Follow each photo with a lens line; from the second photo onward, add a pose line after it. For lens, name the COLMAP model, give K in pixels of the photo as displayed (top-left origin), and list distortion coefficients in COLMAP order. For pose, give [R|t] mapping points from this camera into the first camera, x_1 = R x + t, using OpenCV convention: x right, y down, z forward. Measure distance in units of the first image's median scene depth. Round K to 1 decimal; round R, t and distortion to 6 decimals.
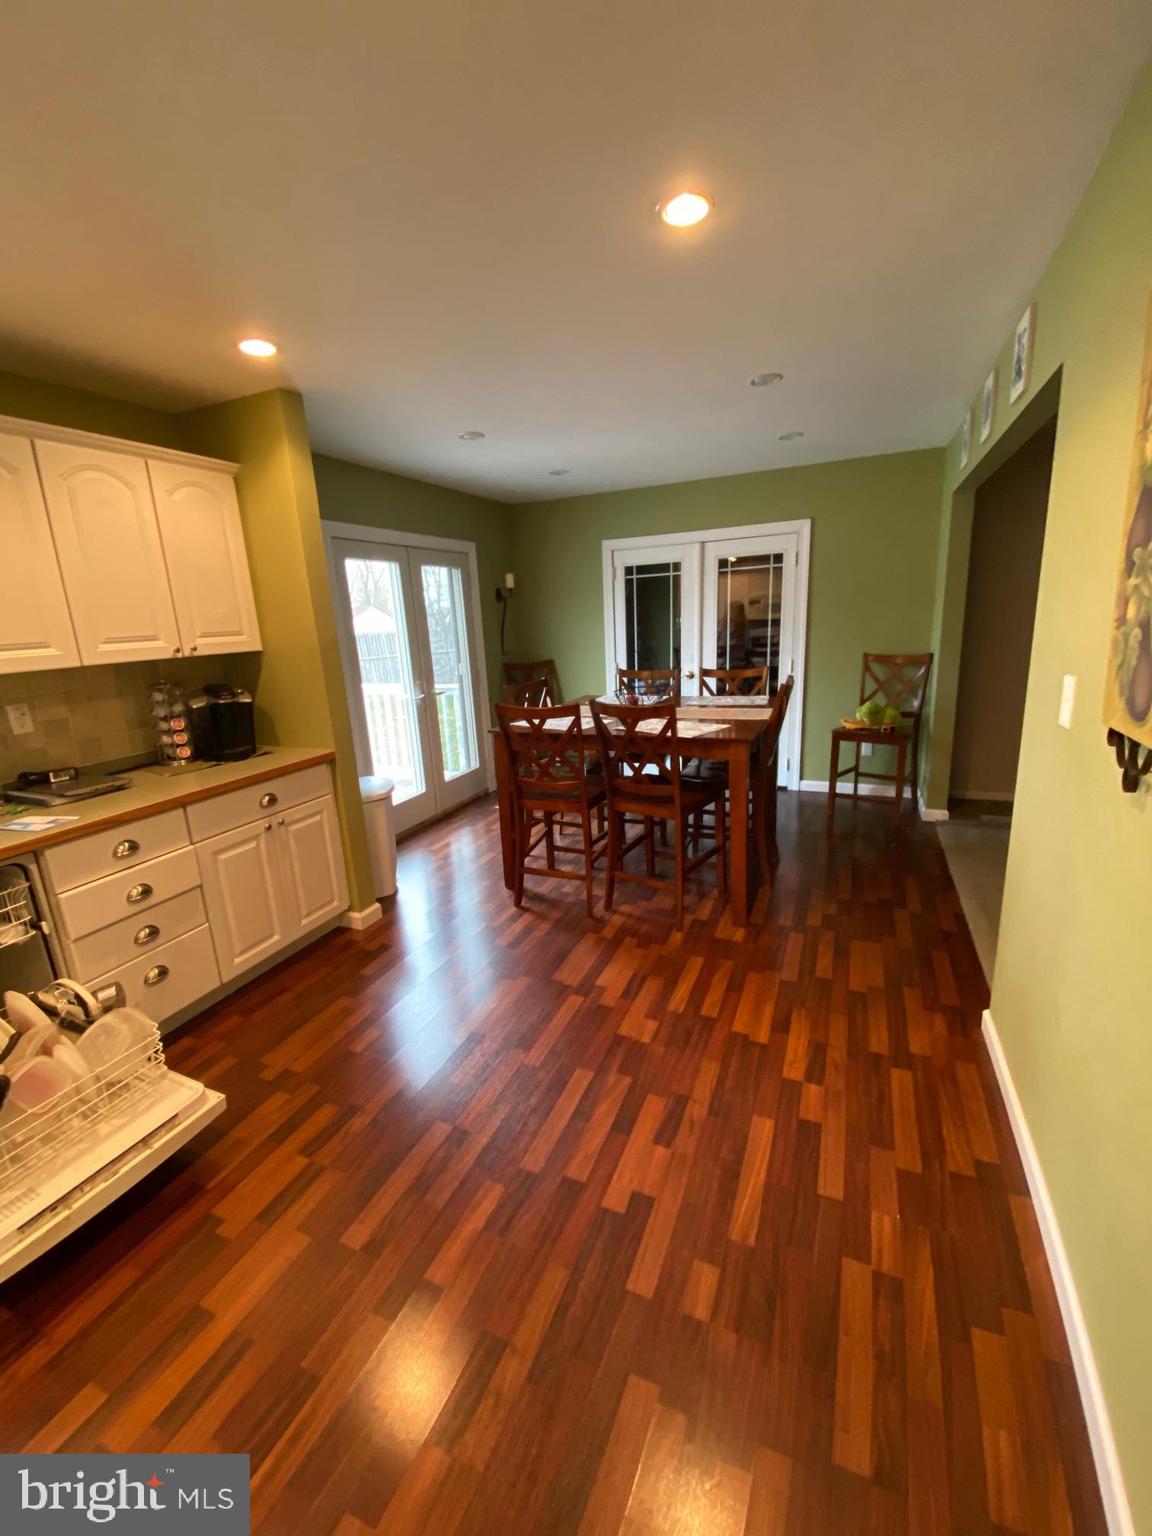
lens RADIAL K [[621.9, 0, 577.5], [0, 621.9, 768.1], [0, 0, 1]] dist [0.011590, -0.016112]
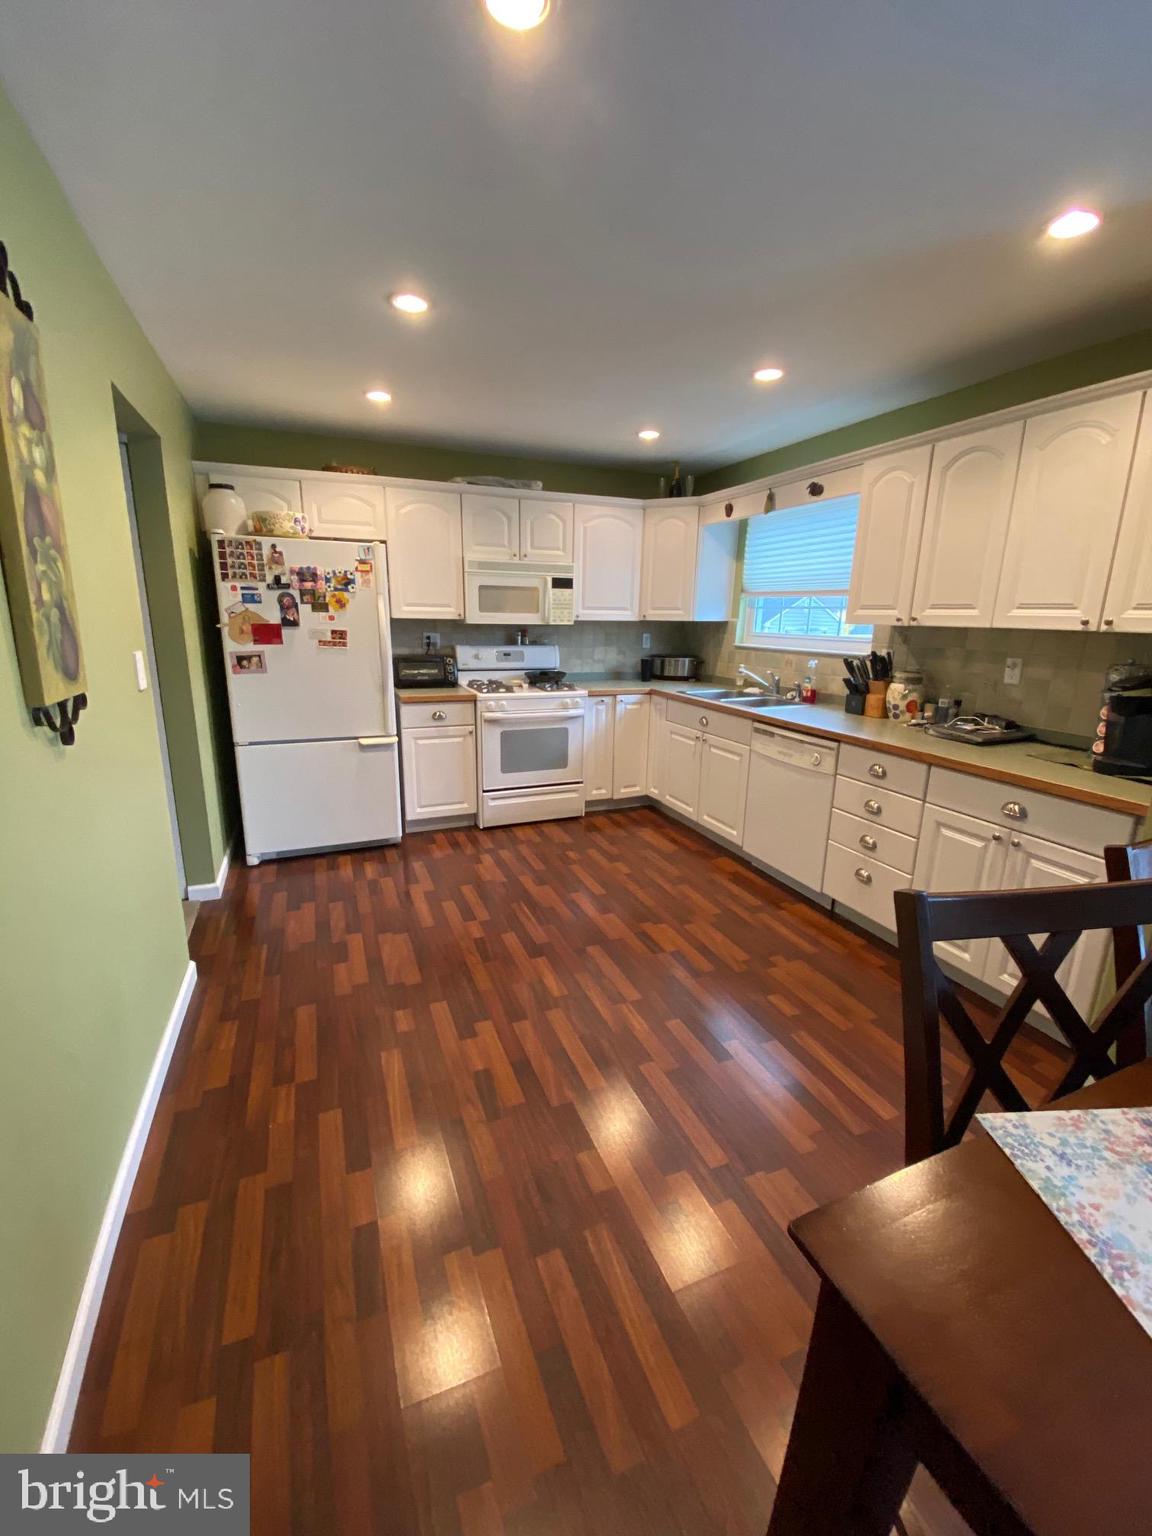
lens RADIAL K [[621.9, 0, 577.5], [0, 621.9, 768.1], [0, 0, 1]] dist [0.011590, -0.016112]
pose [[-0.694733, 0.212708, -0.687096, 0.612458], [-0.159141, 0.886140, 0.435236, -0.356094], [0.701441, 0.411718, -0.581780, 1.422723]]
